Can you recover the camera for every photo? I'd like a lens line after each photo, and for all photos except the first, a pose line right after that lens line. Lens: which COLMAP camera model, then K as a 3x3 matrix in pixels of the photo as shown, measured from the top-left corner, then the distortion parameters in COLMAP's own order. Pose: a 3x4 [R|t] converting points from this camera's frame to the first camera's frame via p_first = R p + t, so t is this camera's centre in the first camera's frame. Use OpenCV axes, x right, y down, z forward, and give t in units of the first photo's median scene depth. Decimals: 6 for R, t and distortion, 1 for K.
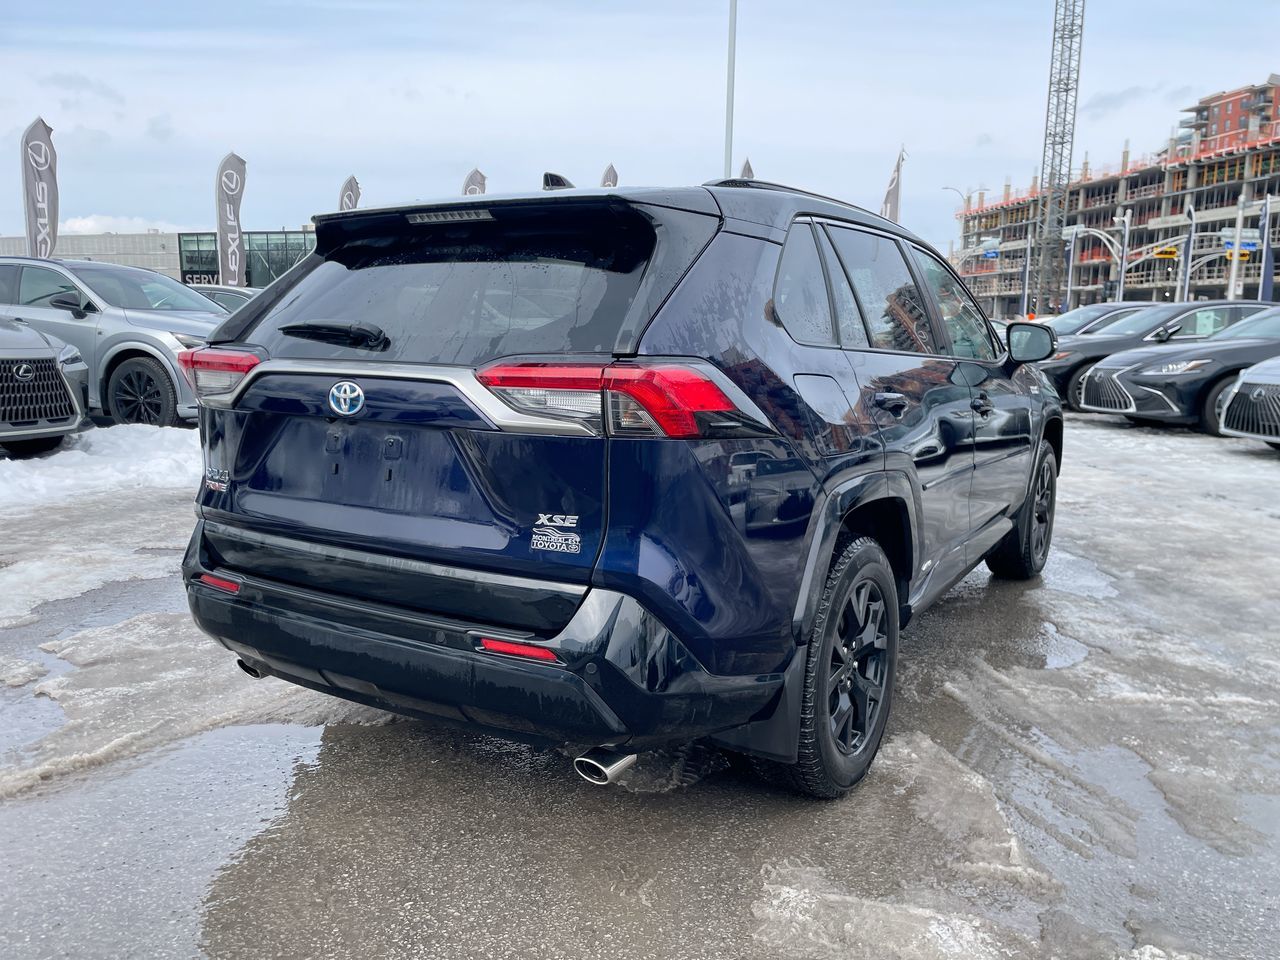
lens RADIAL K [[962.2, 0, 640.6], [0, 962.2, 485.8], [0, 0, 1]] dist [0.100471, -0.126439]
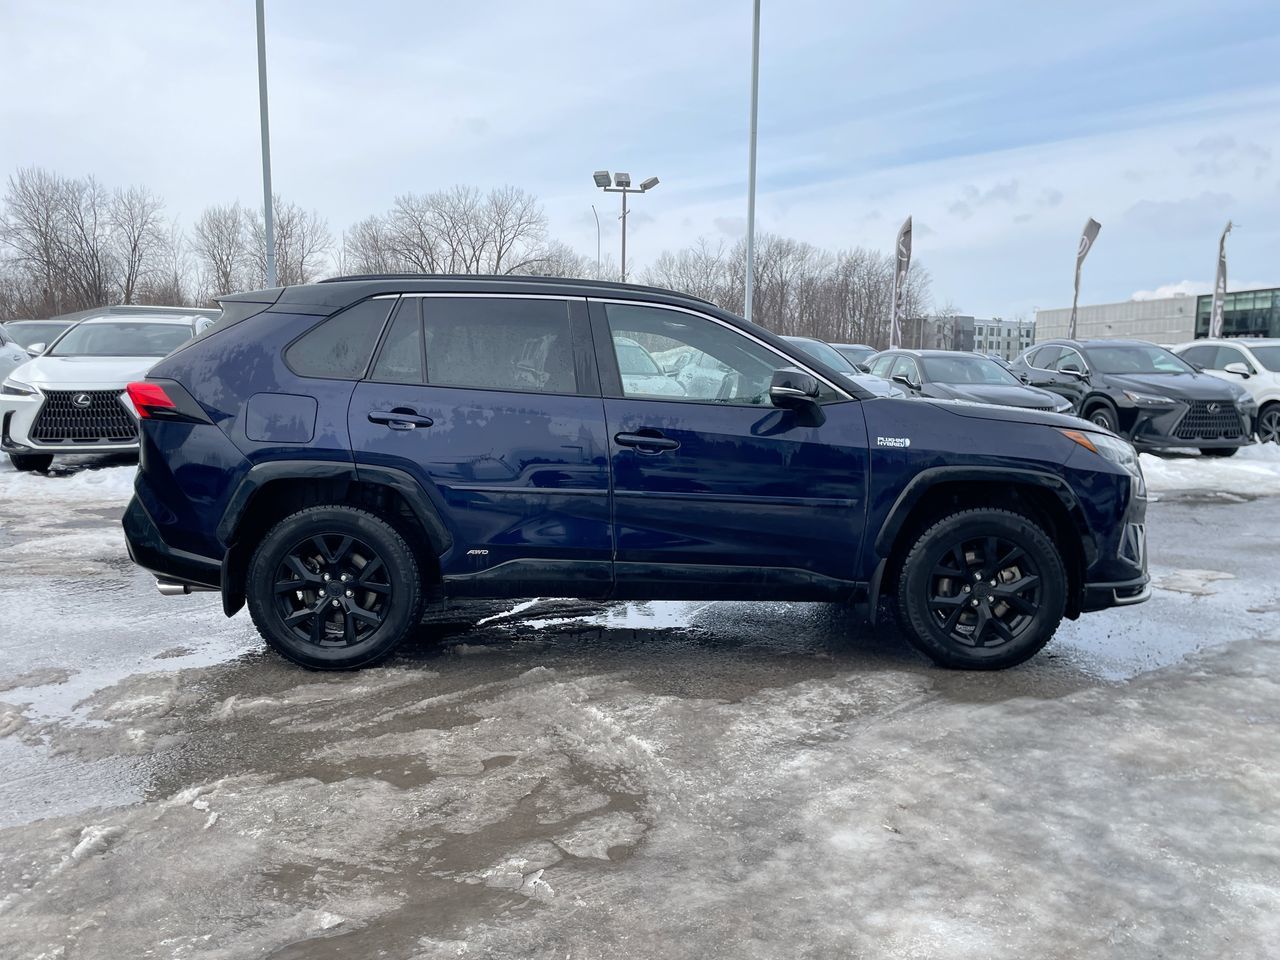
lens RADIAL K [[962.2, 0, 637.5], [0, 962.2, 491.9], [0, 0, 1]] dist [0.100471, -0.126439]
pose [[0.549560, 0.094531, -0.830089, 1.391773], [-0.142496, 0.989625, 0.018360, -0.048810], [0.823212, 0.108194, 0.557329, 0.431523]]
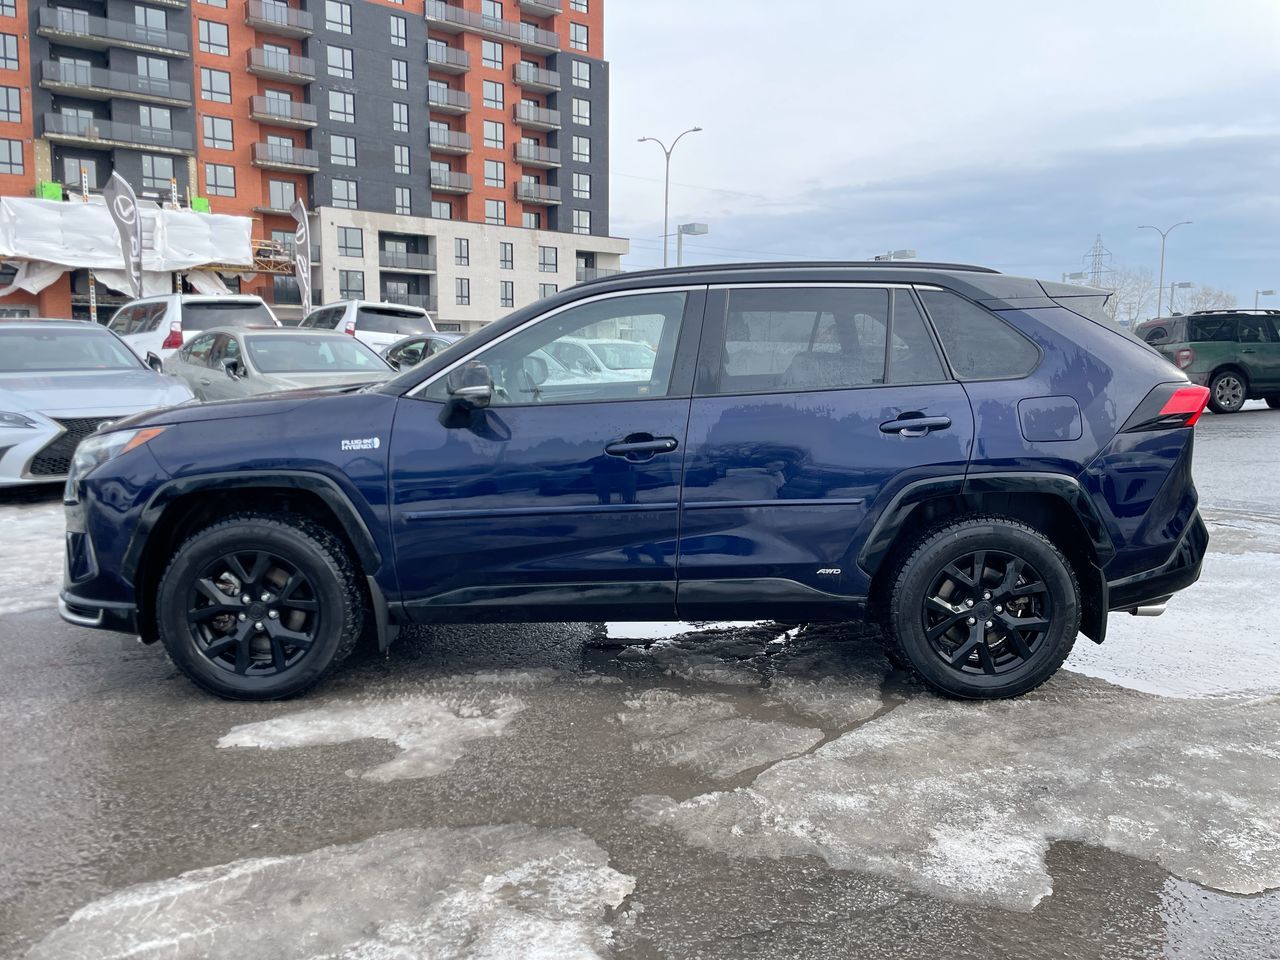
lens RADIAL K [[962.2, 0, 634.7], [0, 962.2, 464.4], [0, 0, 1]] dist [0.100471, -0.126439]
pose [[-0.543249, -0.112852, 0.831952, -0.972674], [0.129357, 0.967842, 0.215753, -0.355763], [-0.829547, 0.224826, -0.511181, 1.956169]]
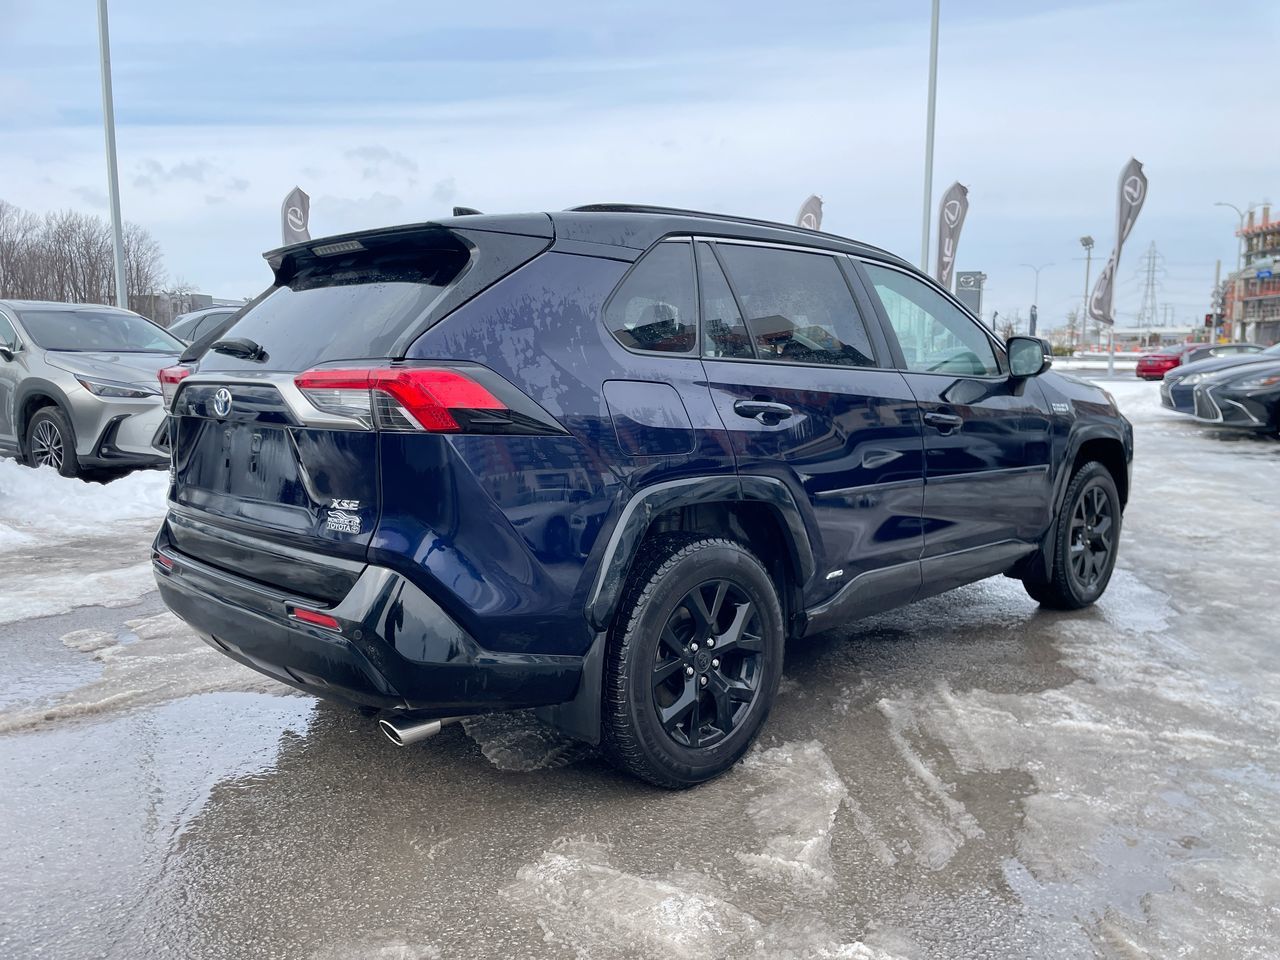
lens RADIAL K [[962.2, 0, 648.2], [0, 962.2, 481.0], [0, 0, 1]] dist [0.100471, -0.126439]
pose [[0.972459, 0.013212, -0.232698, 0.321988], [-0.022978, 0.998963, -0.039311, 0.027354], [0.231937, 0.043575, 0.971754, -0.020316]]
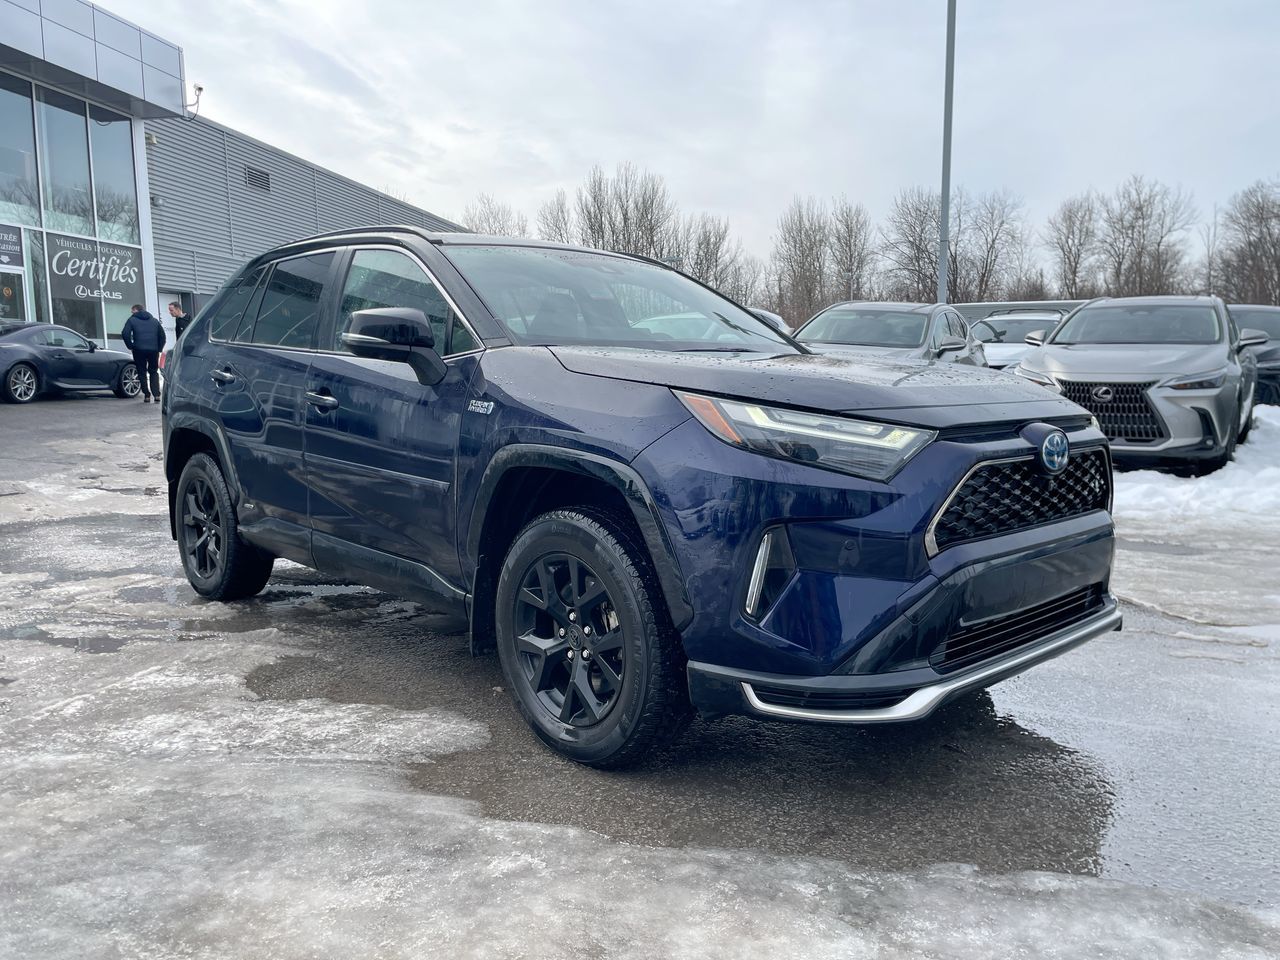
lens RADIAL K [[962.2, 0, 637.2], [0, 962.2, 484.6], [0, 0, 1]] dist [0.100471, -0.126439]
pose [[-0.259057, 0.106478, -0.959975, 1.360890], [-0.157955, 0.975853, 0.150865, -0.220098], [0.952859, 0.190716, -0.235983, 1.723051]]
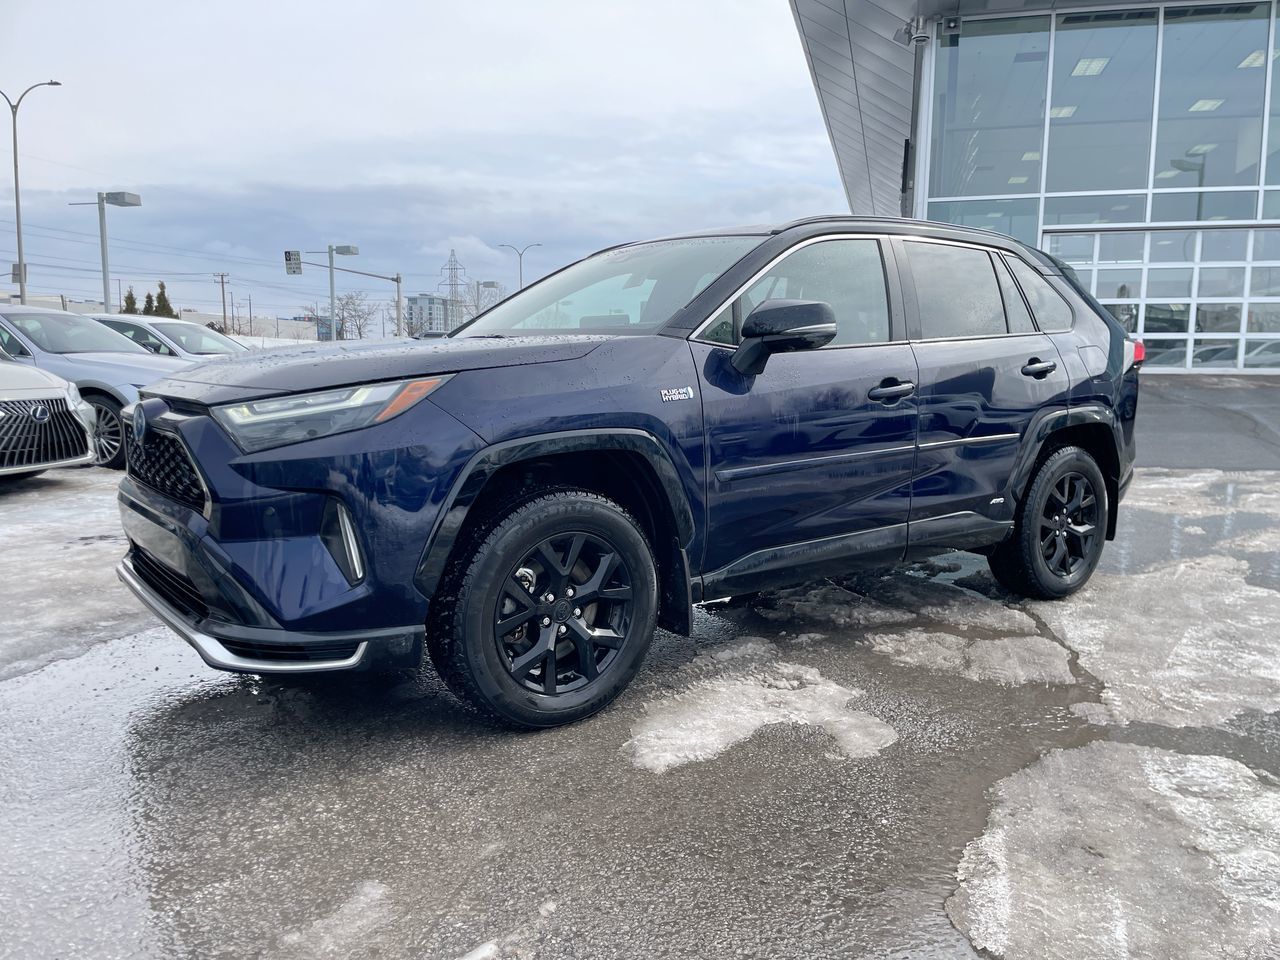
lens RADIAL K [[962.2, 0, 641.5], [0, 962.2, 489.2], [0, 0, 1]] dist [0.100471, -0.126439]
pose [[-0.935911, -0.067726, 0.345665, -0.200022], [0.037741, 0.956411, 0.289575, -0.362097], [-0.350210, 0.284062, -0.892559, 2.493145]]
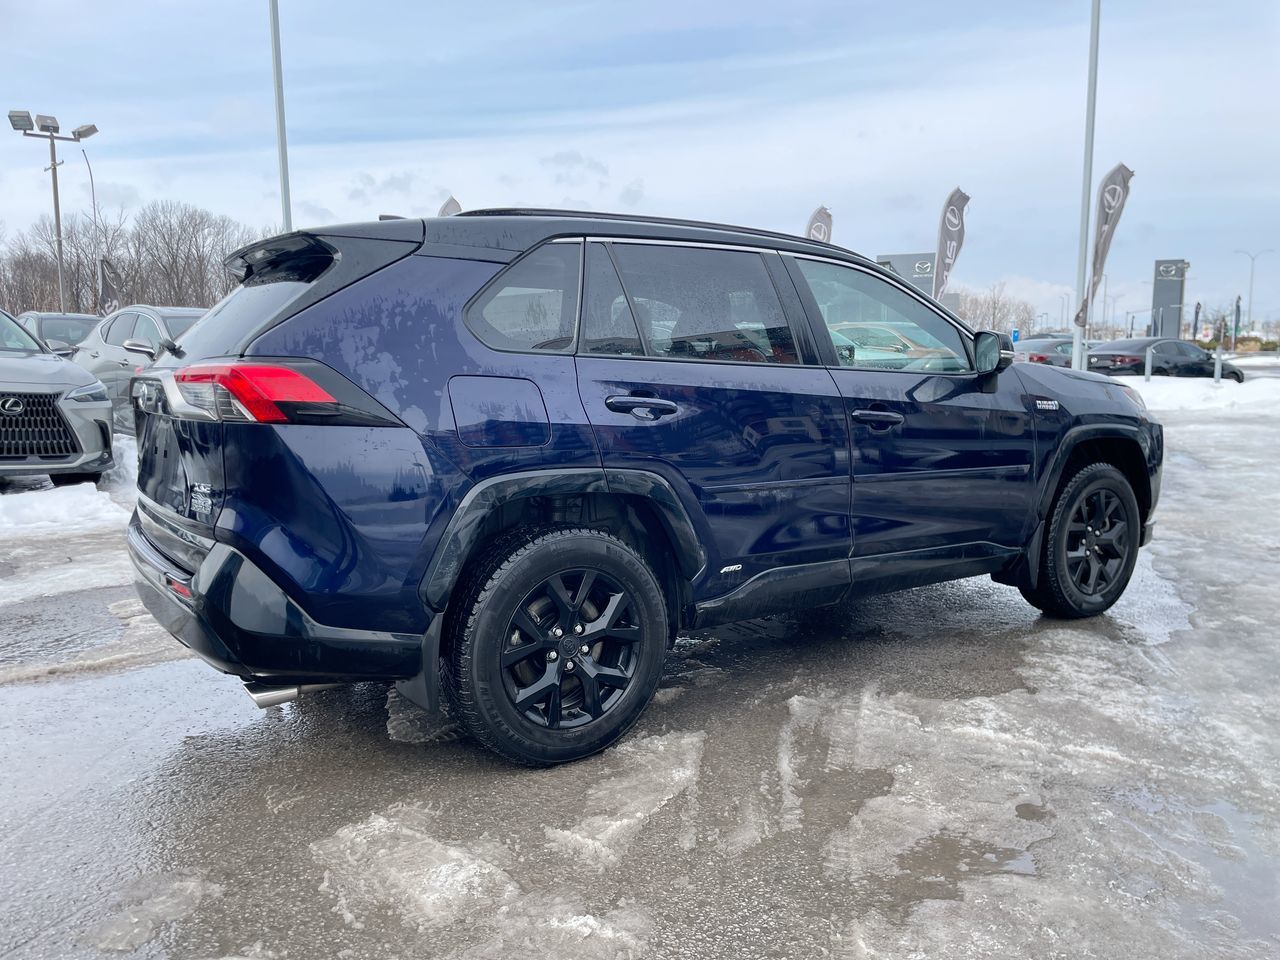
lens RADIAL K [[962.2, 0, 649.0], [0, 962.2, 480.3], [0, 0, 1]] dist [0.100471, -0.126439]
pose [[0.916834, 0.029829, -0.398153, 0.584286], [-0.046610, 0.998383, -0.032535, 0.024675], [0.396539, 0.048387, 0.916742, 0.035327]]
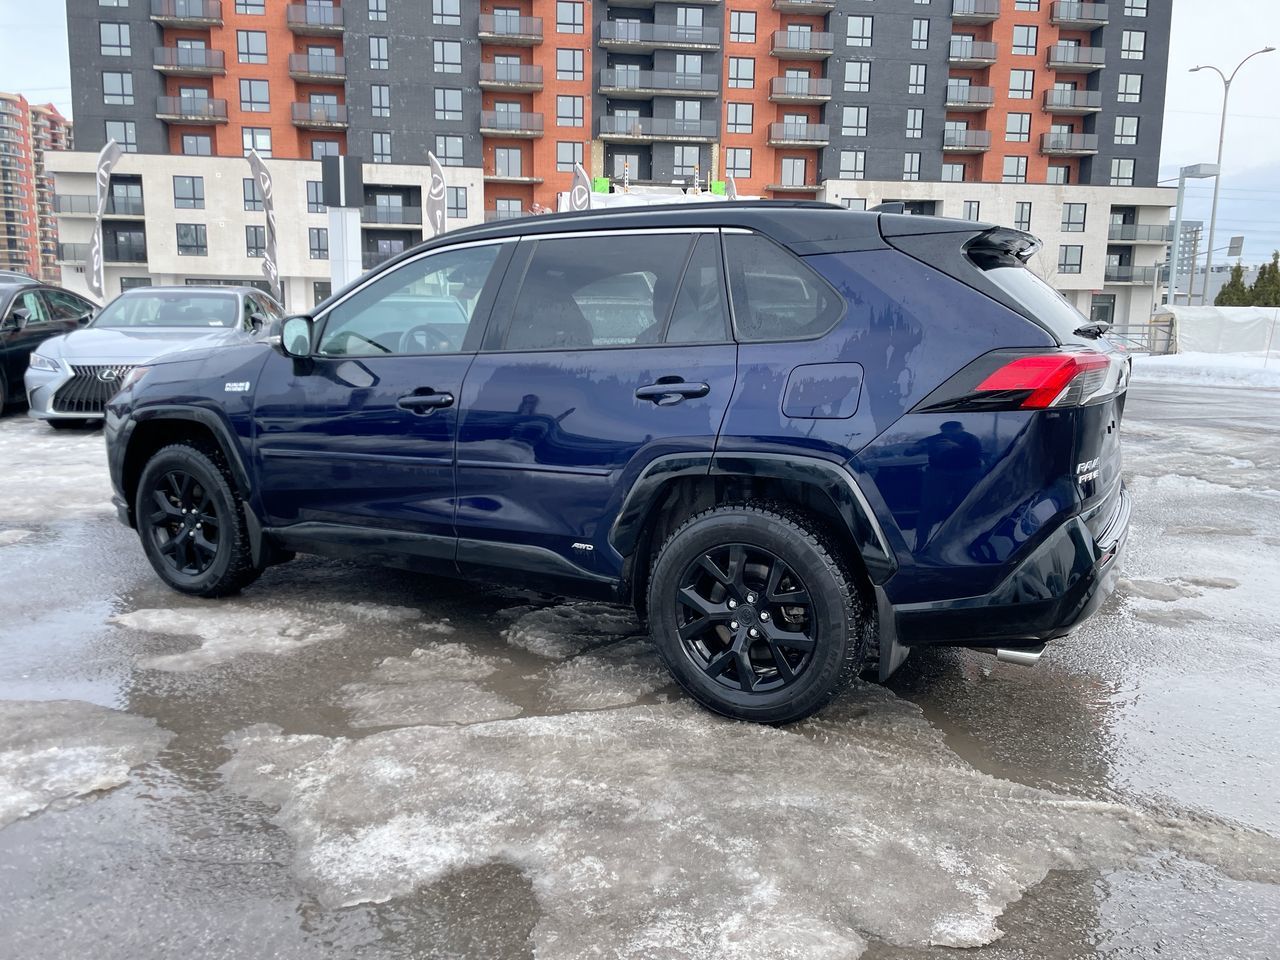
lens RADIAL K [[962.2, 0, 622.5], [0, 962.2, 470.1], [0, 0, 1]] dist [0.100471, -0.126439]
pose [[-0.029794, -0.166516, 0.985589, -1.172131], [0.158837, 0.972709, 0.169141, -0.214812], [-0.986855, 0.161588, -0.002532, 1.191216]]
